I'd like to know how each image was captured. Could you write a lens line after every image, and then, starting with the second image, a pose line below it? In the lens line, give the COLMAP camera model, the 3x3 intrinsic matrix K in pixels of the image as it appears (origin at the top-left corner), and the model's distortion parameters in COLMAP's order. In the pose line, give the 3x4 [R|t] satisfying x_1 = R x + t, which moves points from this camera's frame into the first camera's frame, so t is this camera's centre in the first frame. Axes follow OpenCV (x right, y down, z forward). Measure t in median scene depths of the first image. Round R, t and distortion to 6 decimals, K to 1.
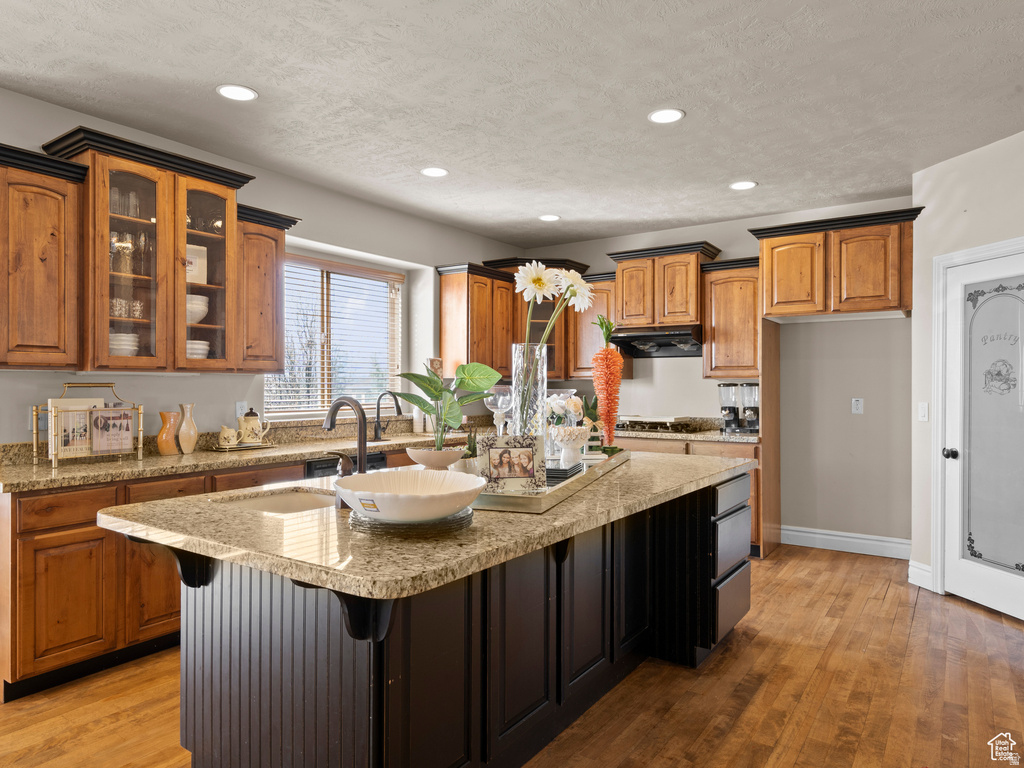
lens RADIAL K [[653.5, 0, 508.0], [0, 653.5, 385.8], [0, 0, 1]] dist [0.001749, 0.001852]
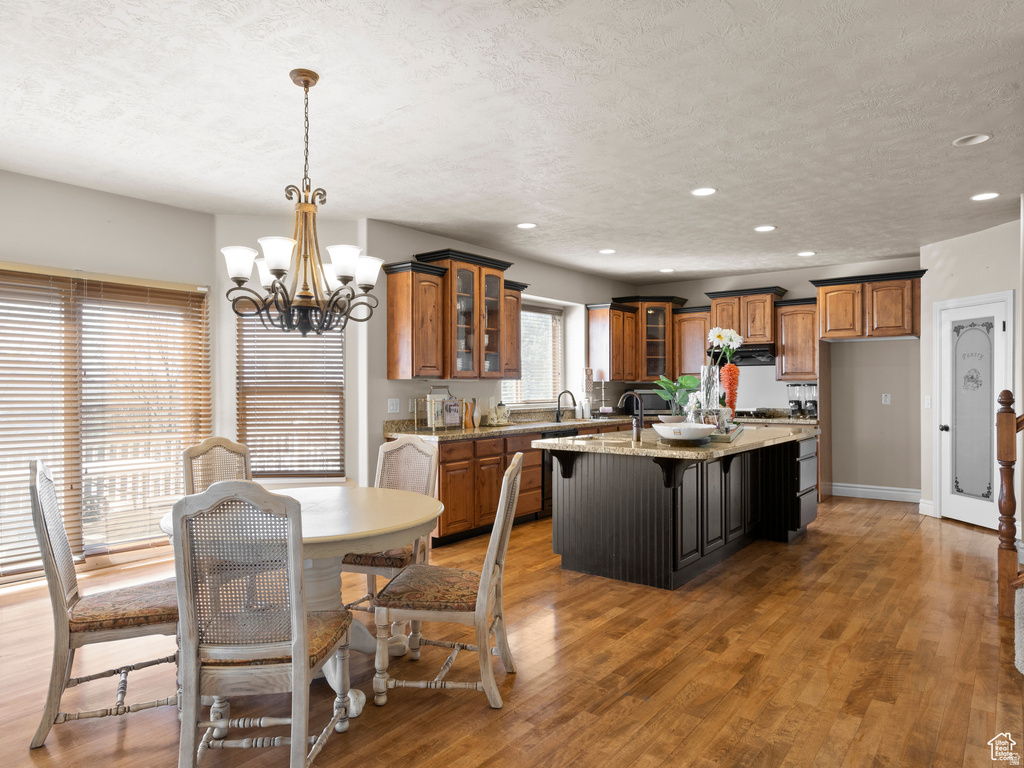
lens RADIAL K [[653.5, 0, 508.0], [0, 653.5, 385.8], [0, 0, 1]] dist [0.001749, 0.001852]
pose [[0.998548, -0.005013, -0.053630, -0.248020], [0.004894, 0.999985, -0.002356, 0.000241], [0.053641, 0.002090, 0.998558, -0.542973]]
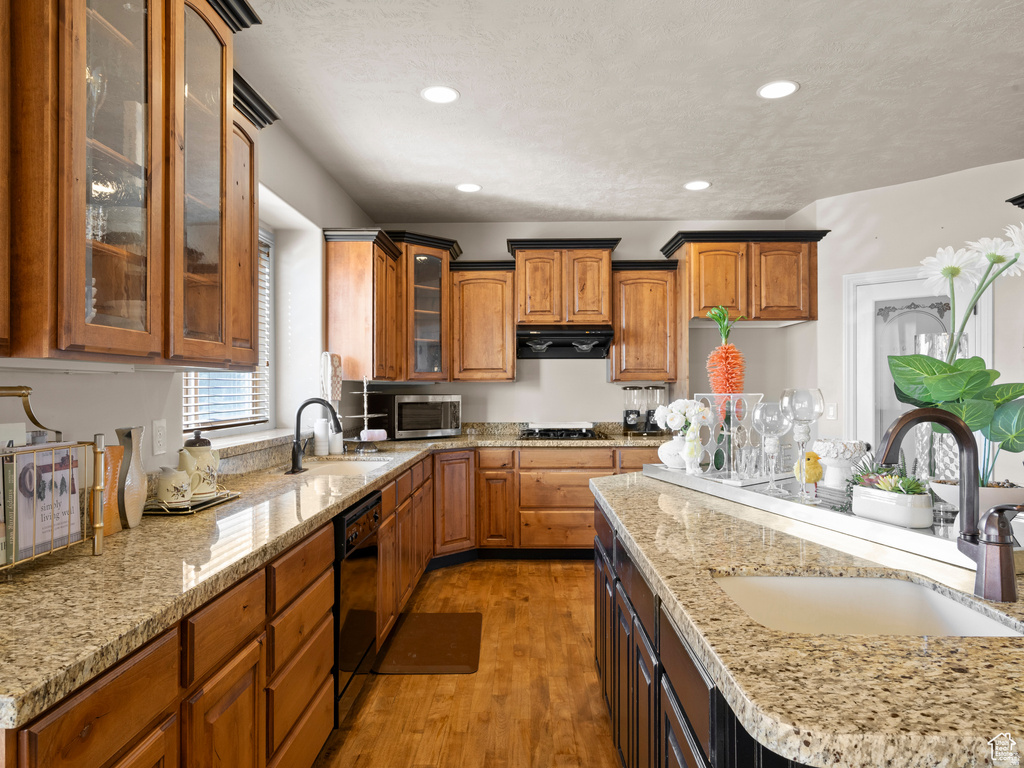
lens RADIAL K [[653.5, 0, 508.0], [0, 653.5, 385.8], [0, 0, 1]] dist [0.001749, 0.001852]
pose [[0.837175, -0.000877, 0.546934, -0.410109], [0.003972, 0.999982, -0.004476, -0.001406], [-0.546921, 0.005920, 0.837163, 0.327593]]
